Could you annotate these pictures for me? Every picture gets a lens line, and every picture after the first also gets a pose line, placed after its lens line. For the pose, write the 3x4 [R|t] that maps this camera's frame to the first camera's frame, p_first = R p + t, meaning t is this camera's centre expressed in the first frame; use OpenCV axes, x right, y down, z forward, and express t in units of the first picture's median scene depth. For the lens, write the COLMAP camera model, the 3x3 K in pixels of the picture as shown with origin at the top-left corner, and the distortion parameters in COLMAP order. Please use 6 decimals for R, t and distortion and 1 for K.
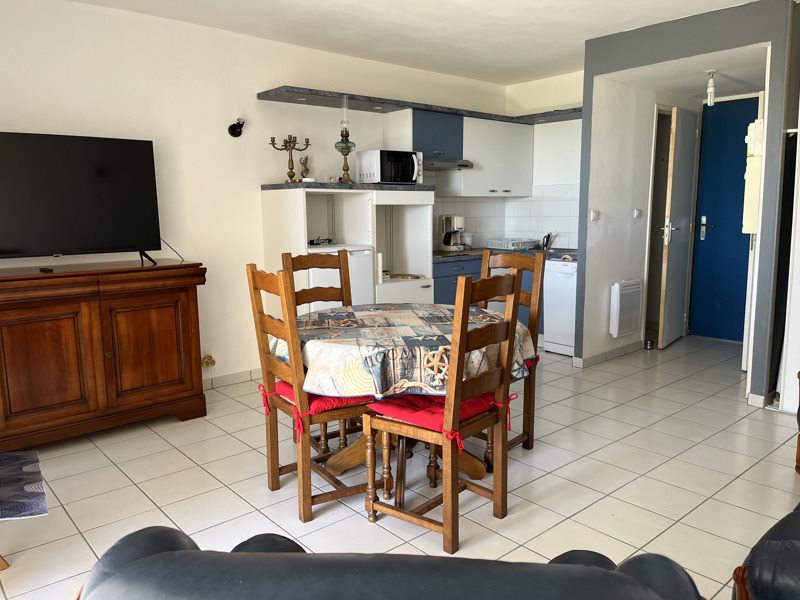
lens RADIAL K [[613.9, 0, 400.0], [0, 613.9, 300.0], [0, 0, 1]] dist [-0.000215, -0.006965]
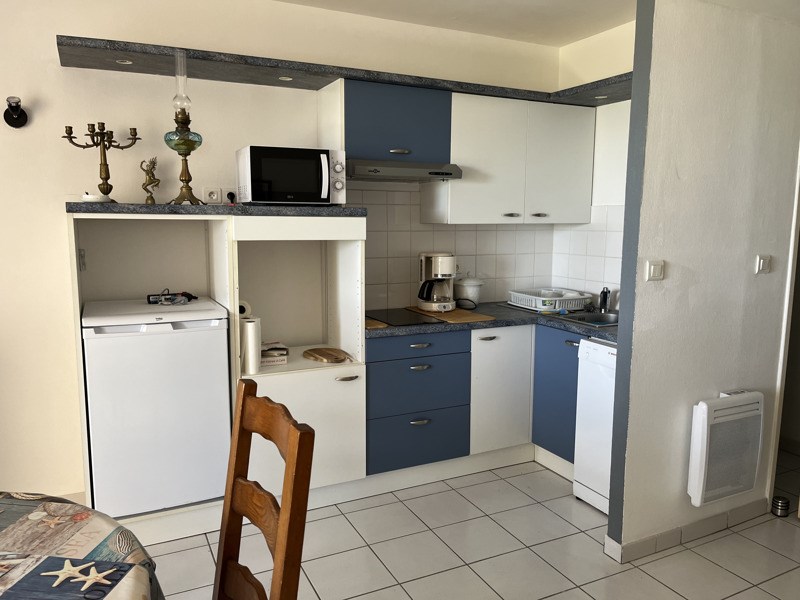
lens RADIAL K [[613.9, 0, 400.0], [0, 613.9, 300.0], [0, 0, 1]] dist [-0.000215, -0.006965]
pose [[0.965834, 0.050769, -0.254139, 0.235782], [-0.054712, 0.998466, -0.008466, -0.094396], [0.253319, 0.022081, 0.967131, 0.441543]]
